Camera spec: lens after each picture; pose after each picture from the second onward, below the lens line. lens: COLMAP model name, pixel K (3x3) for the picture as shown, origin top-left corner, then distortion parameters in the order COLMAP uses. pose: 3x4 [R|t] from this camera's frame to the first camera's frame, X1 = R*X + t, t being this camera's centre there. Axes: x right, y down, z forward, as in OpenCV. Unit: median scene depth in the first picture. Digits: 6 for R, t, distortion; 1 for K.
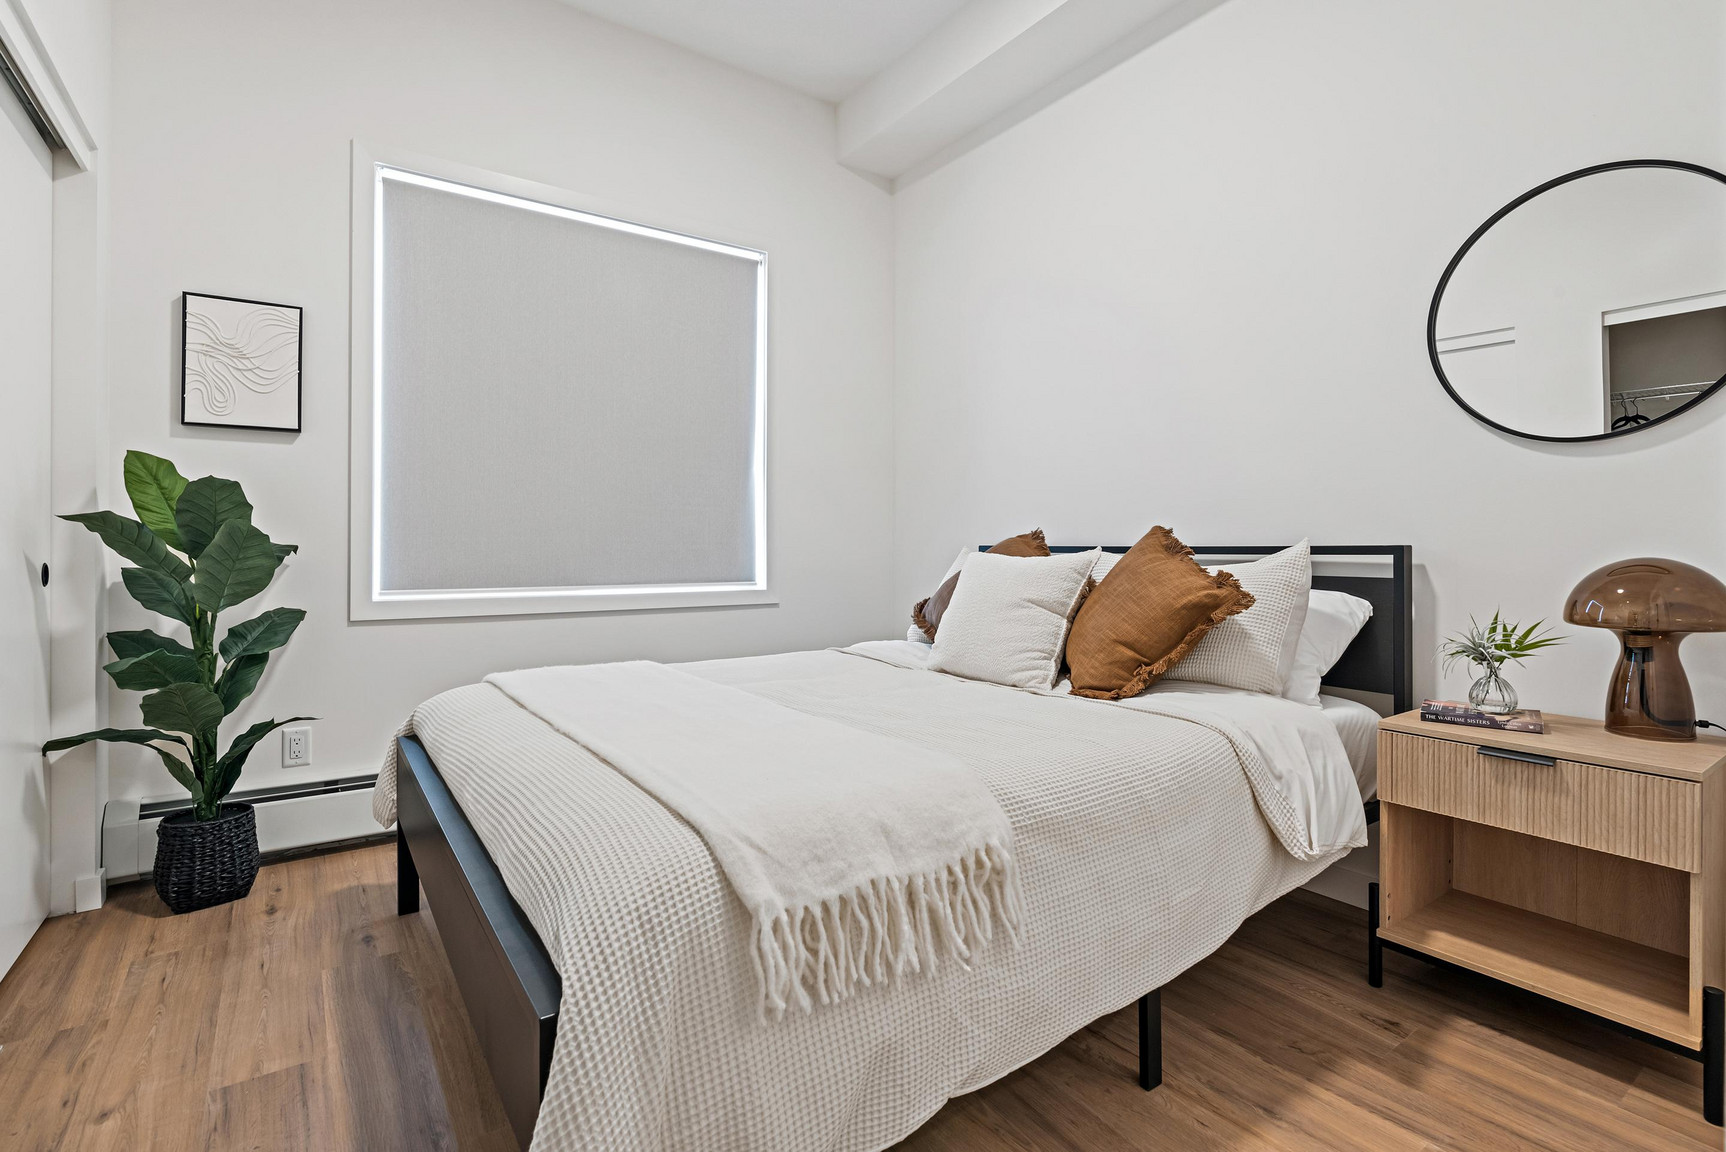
lens RADIAL K [[802.5, 0, 824.1], [0, 802.5, 551.6], [0, 0, 1]] dist [-0.011589, 0.003777]
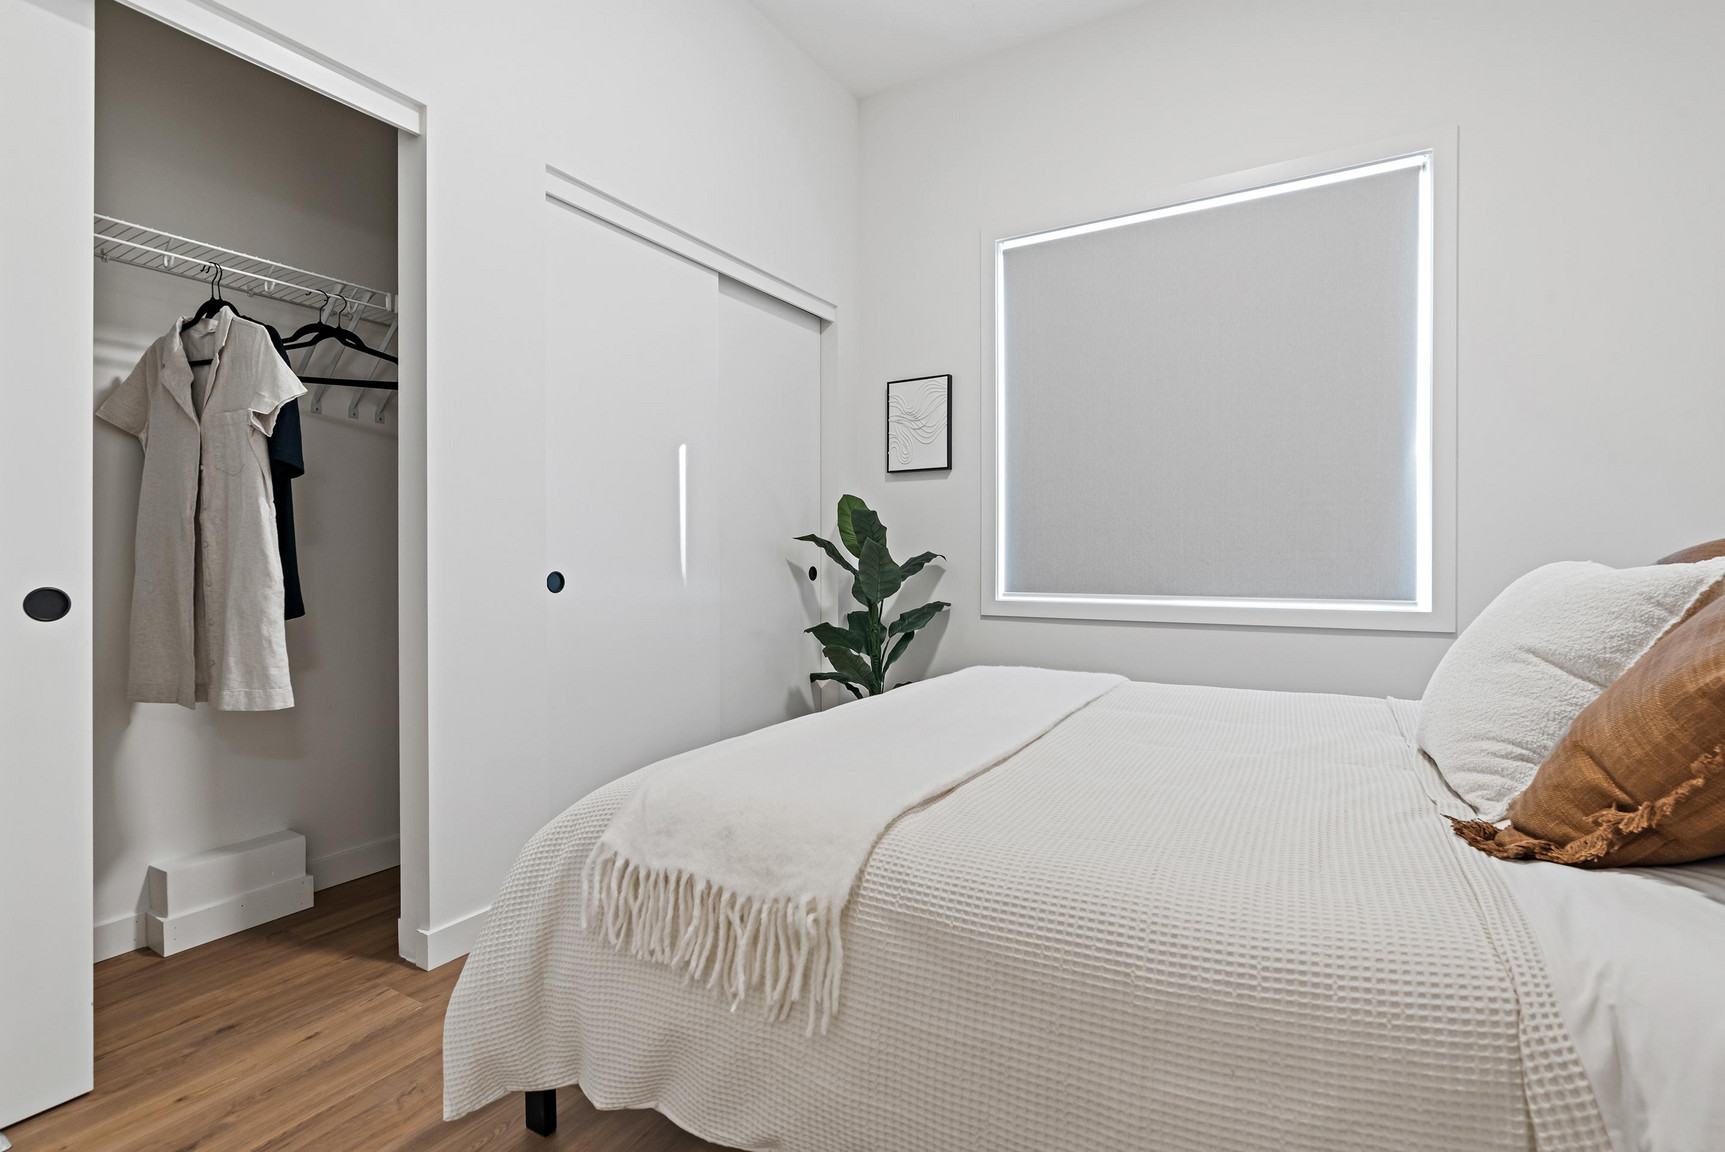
lens RADIAL K [[802.0, 0, 906.6], [0, 802.0, 561.2], [0, 0, 1]] dist [-0.011589, 0.003777]
pose [[0.455336, 0.001932, -0.890318, 0.556528], [-0.000265, 0.999998, 0.002035, -0.000400], [0.890320, -0.000691, 0.455335, 0.383987]]
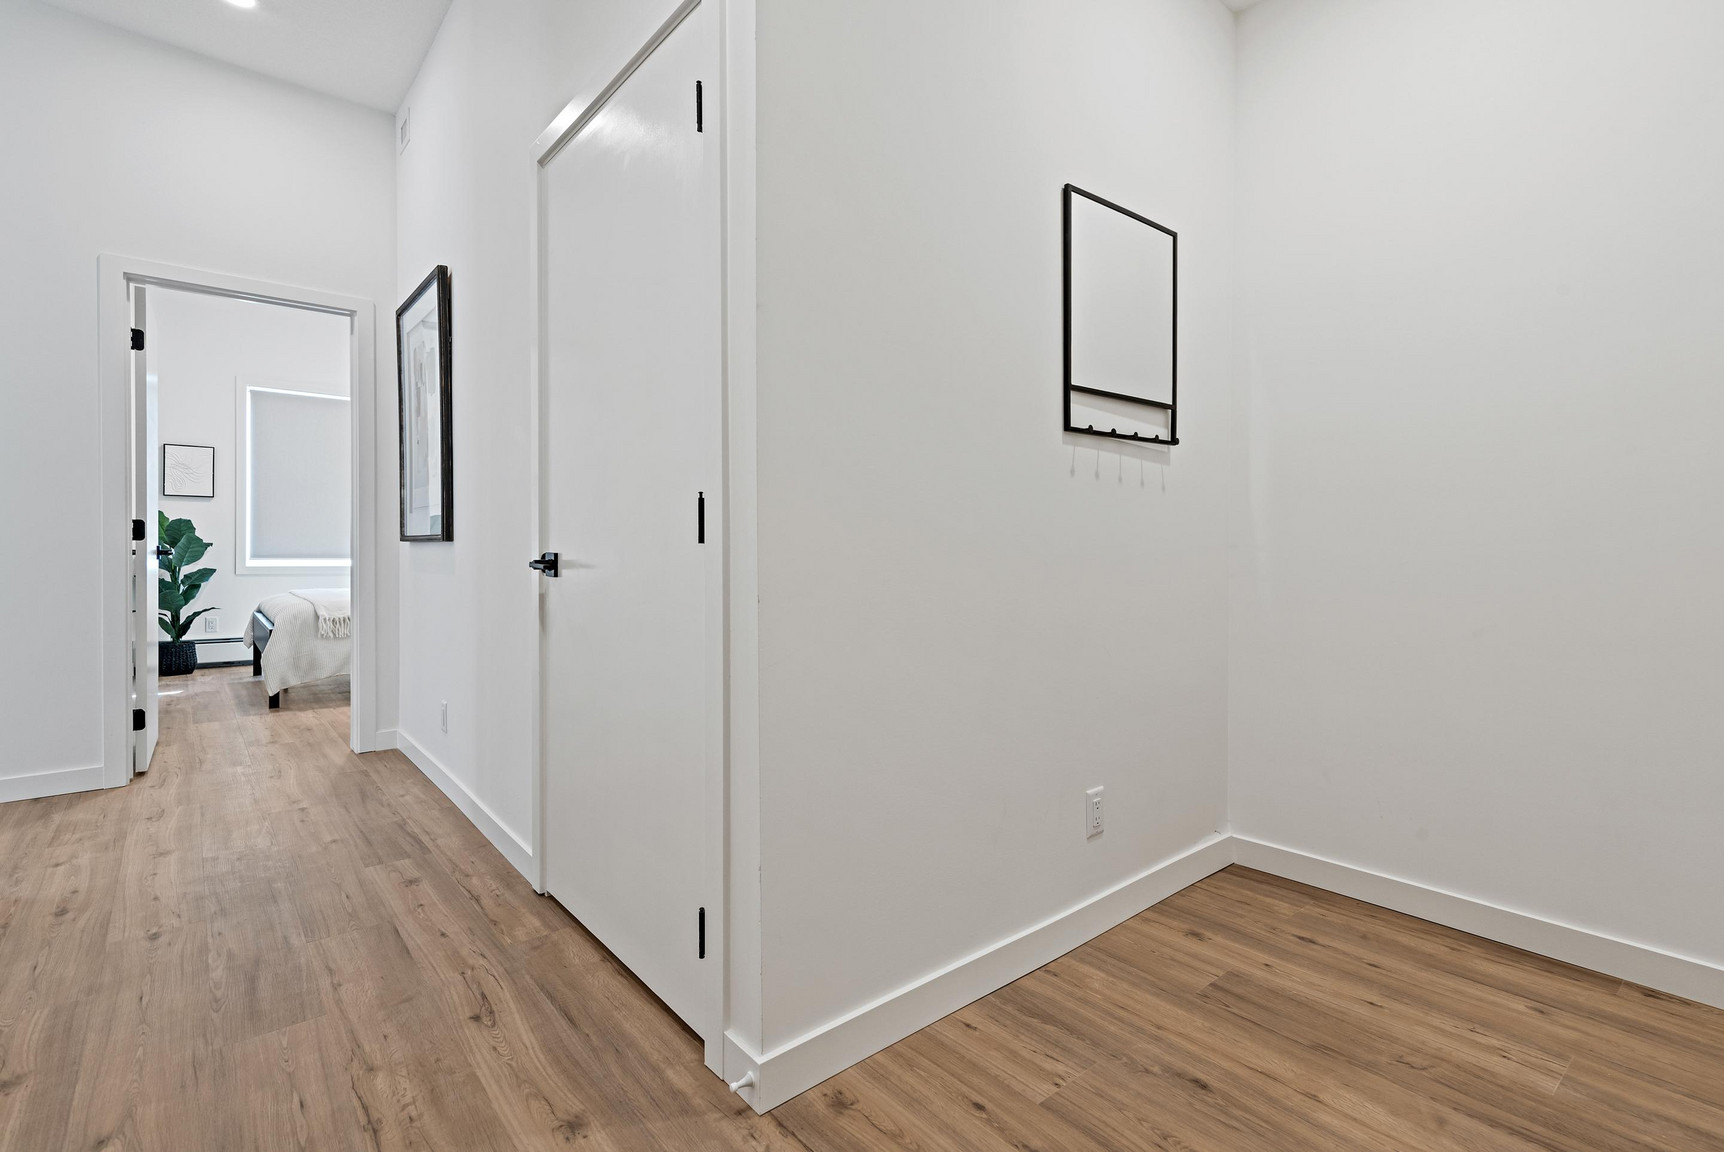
lens RADIAL K [[801.5, 0, 865.2], [0, 801.5, 557.9], [0, 0, 1]] dist [-0.011589, 0.003777]
pose [[0.992218, 0.005366, 0.124396, 1.198680], [-0.005654, 0.999982, 0.001965, 0.025192], [-0.124384, -0.002653, 0.992231, -1.958665]]
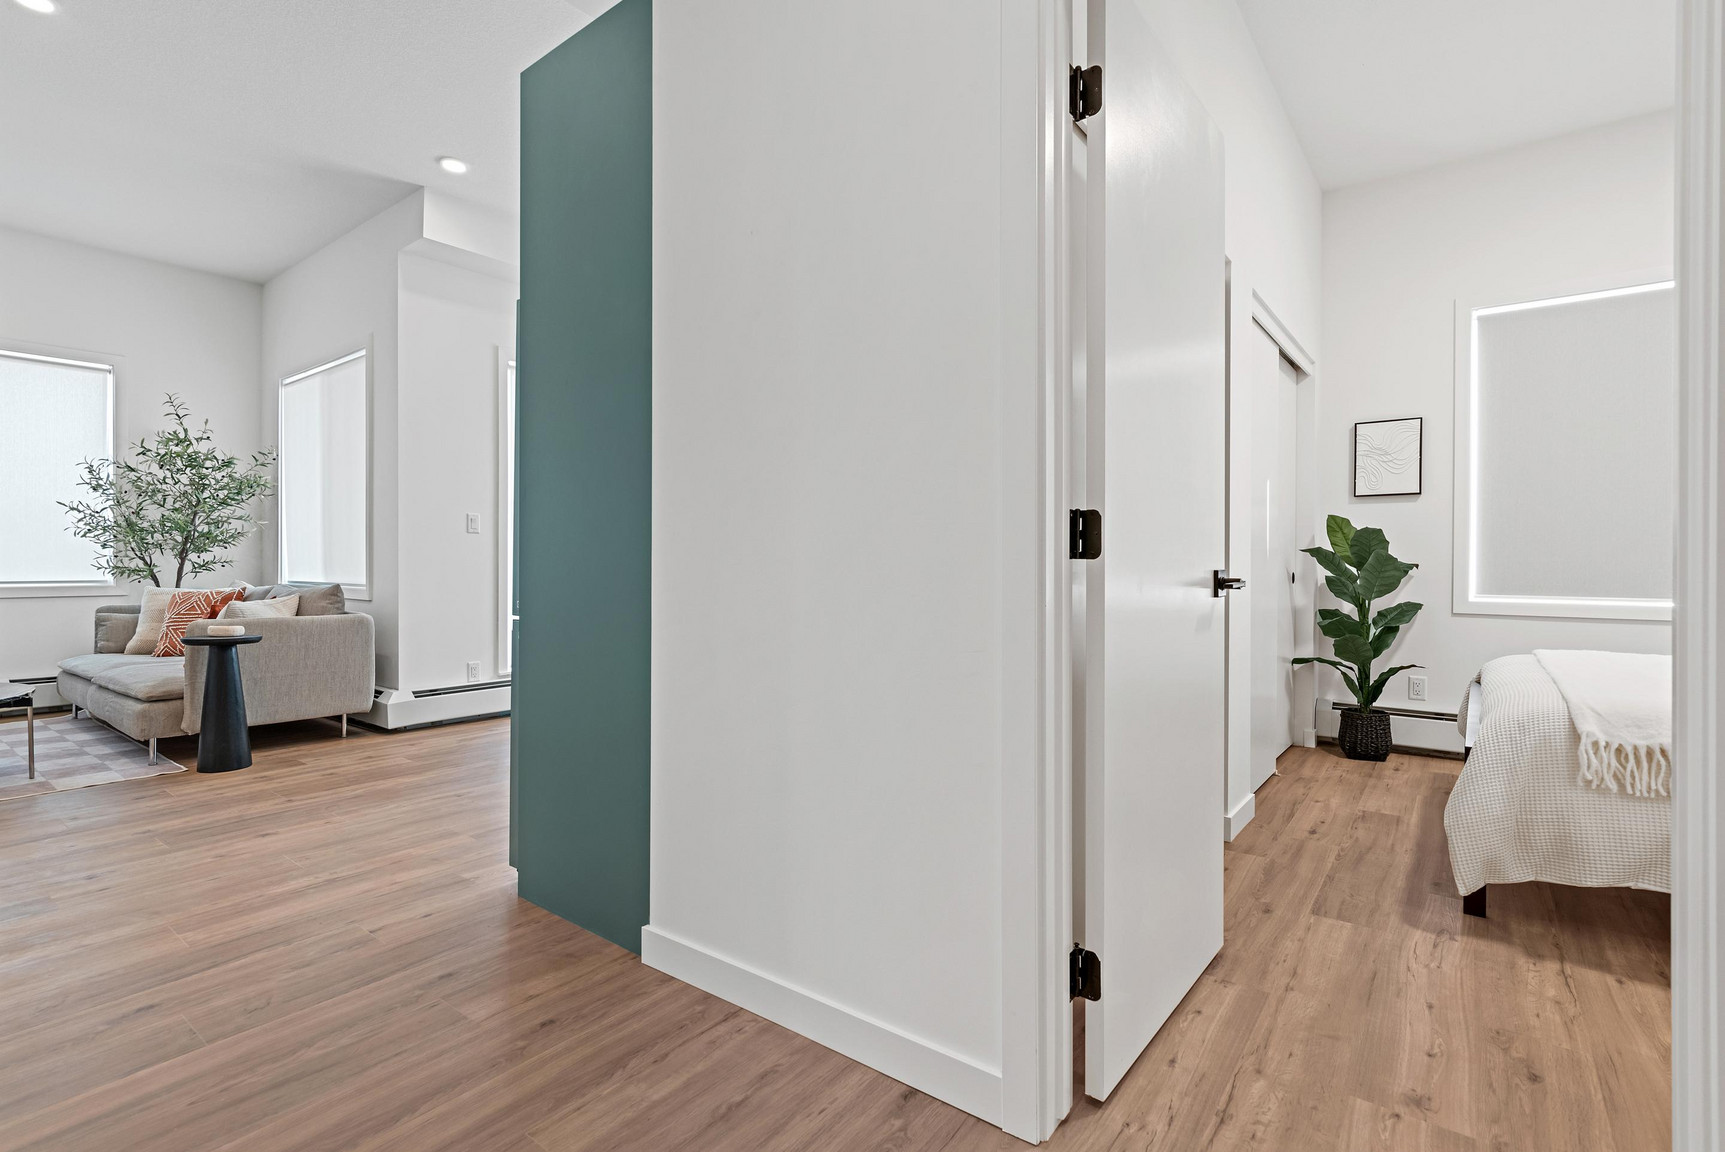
lens RADIAL K [[802.0, 0, 876.1], [0, 802.0, 570.2], [0, 0, 1]] dist [-0.011589, 0.003777]
pose [[0.333057, 0.005162, -0.942893, 0.576593], [-0.004270, 0.999983, 0.003966, 0.004130], [0.942897, 0.002706, 0.333073, -0.664703]]
